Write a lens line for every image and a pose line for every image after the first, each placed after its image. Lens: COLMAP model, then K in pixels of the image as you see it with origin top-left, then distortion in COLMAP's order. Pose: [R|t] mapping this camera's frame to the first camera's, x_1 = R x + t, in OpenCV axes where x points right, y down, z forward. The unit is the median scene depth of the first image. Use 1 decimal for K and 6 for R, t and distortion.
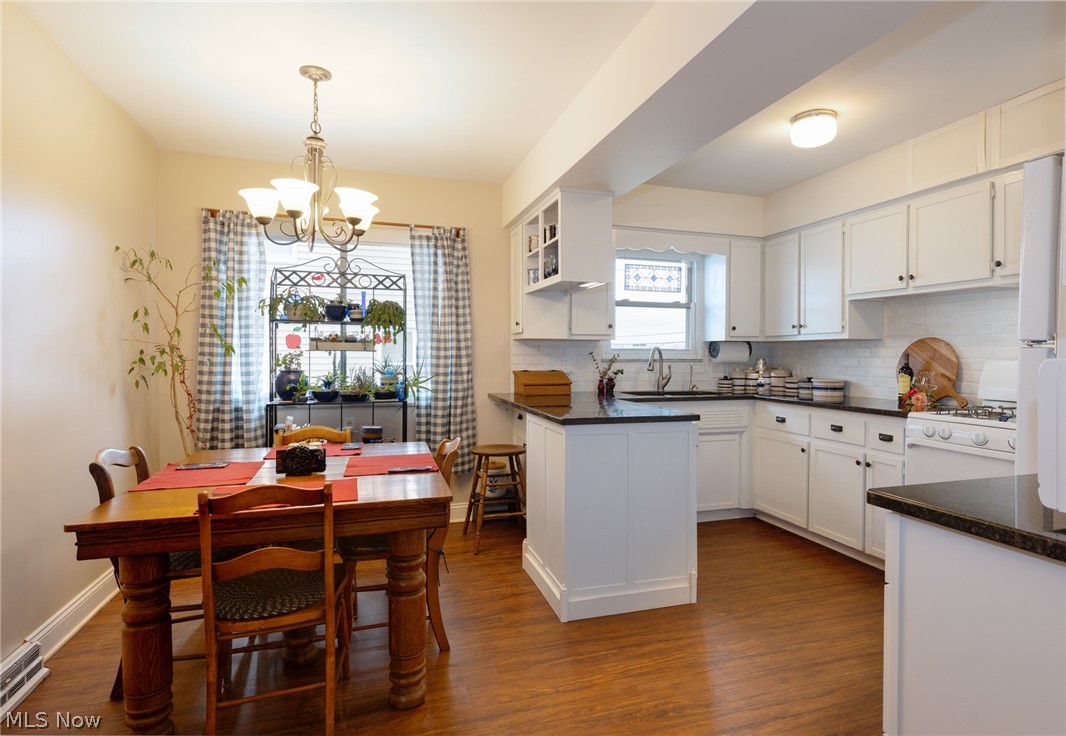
lens RADIAL K [[553.5, 0, 536.3], [0, 553.5, 365.8], [0, 0, 1]] dist [-0.006293, -0.001185]
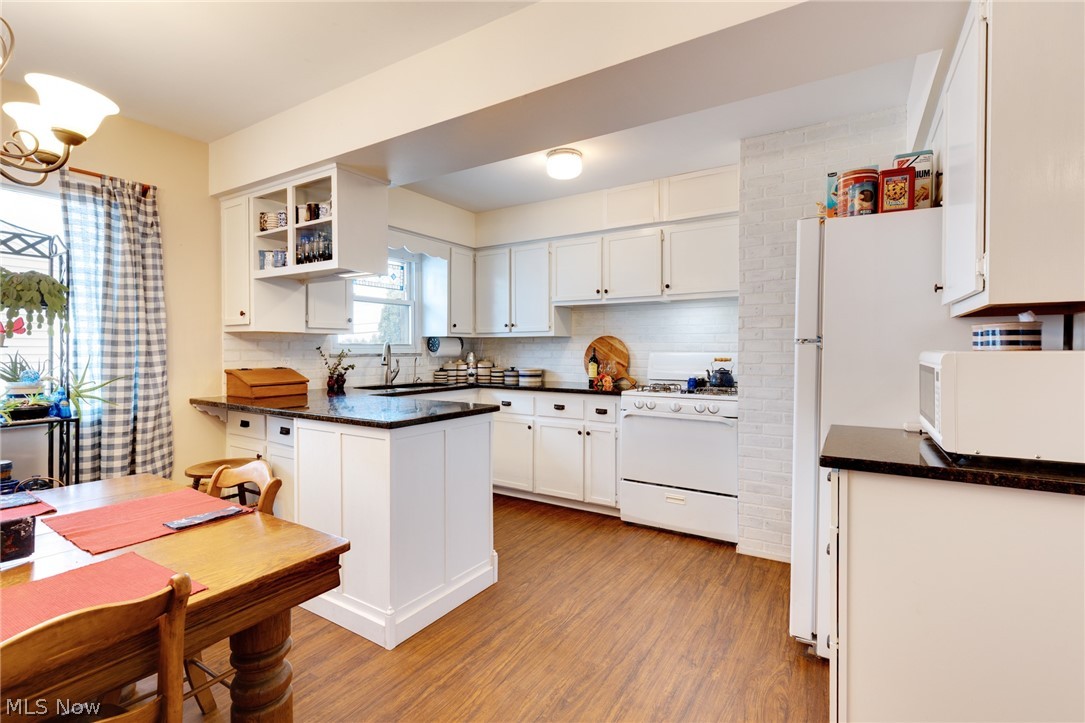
lens RADIAL K [[487.3, 0, 539.9], [0, 487.3, 354.2], [0, 0, 1]] dist [0.004485, -0.000673]
pose [[0.770512, -0.011843, 0.637315, -0.157558], [0.017090, 0.999852, -0.002081, -0.004902], [-0.637196, 0.012495, 0.770600, 0.138773]]
